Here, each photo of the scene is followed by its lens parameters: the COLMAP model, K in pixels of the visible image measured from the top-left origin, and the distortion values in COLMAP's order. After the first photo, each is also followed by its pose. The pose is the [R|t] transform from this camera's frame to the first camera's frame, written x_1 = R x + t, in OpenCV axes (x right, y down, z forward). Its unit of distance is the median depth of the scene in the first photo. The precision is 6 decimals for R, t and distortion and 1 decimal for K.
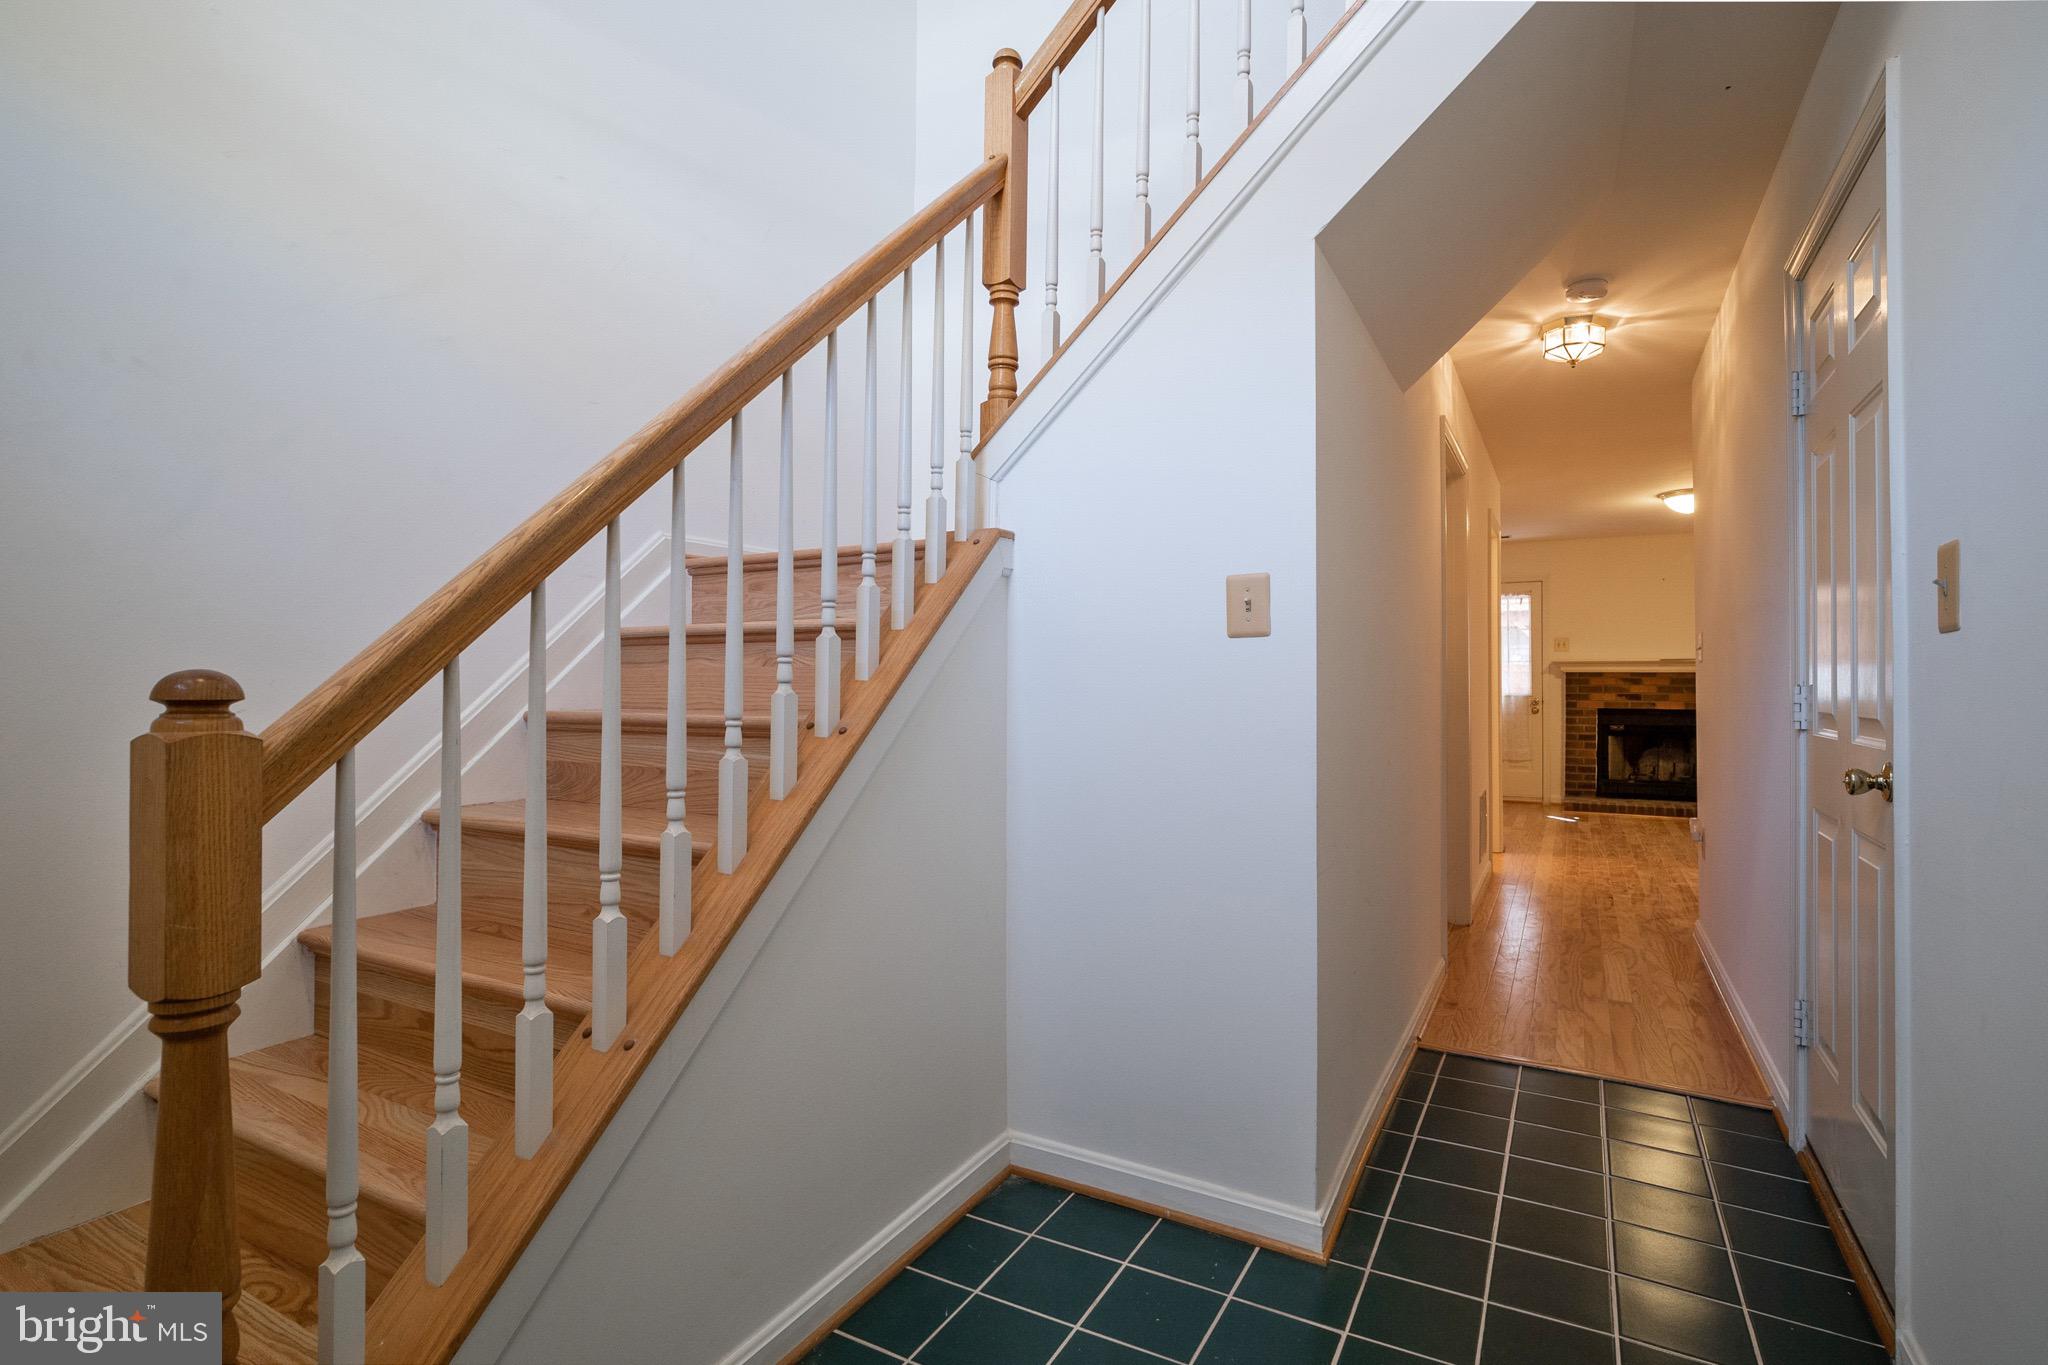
lens RADIAL K [[974.8, 0, 1022.7], [0, 974.8, 676.3], [0, 0, 1]] dist [-0.025194, -0.000308]
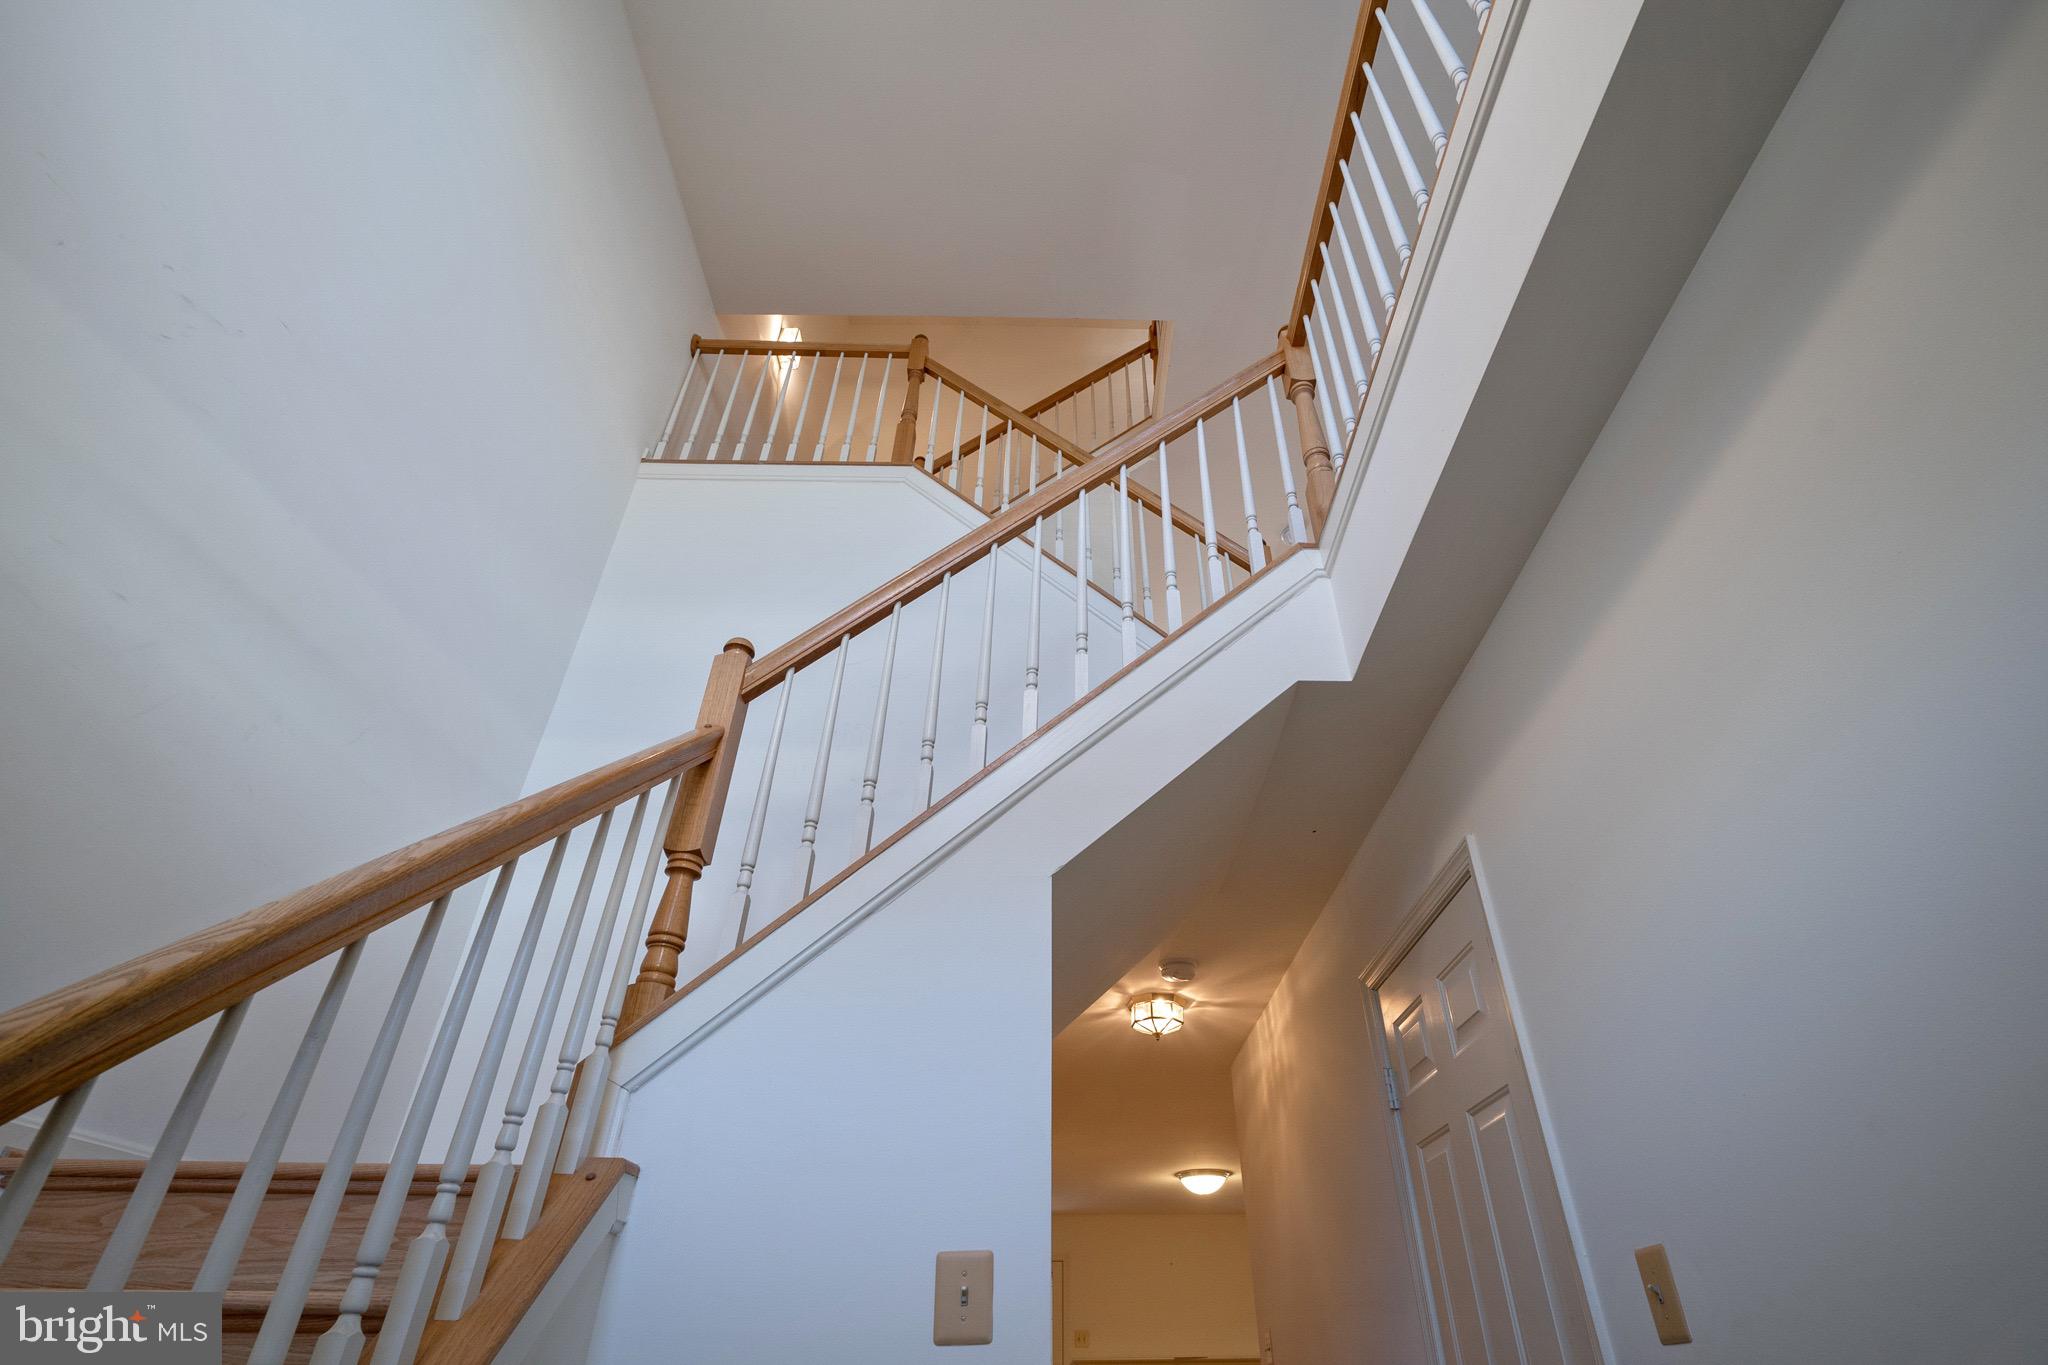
lens RADIAL K [[974.8, 0, 1043.6], [0, 974.8, 684.5], [0, 0, 1]] dist [-0.025194, -0.000308]
pose [[0.862452, 0.290317, 0.414598, -0.151059], [0.006259, 0.812960, -0.582285, -0.017907], [-0.506099, 0.504788, 0.699323, 0.152533]]
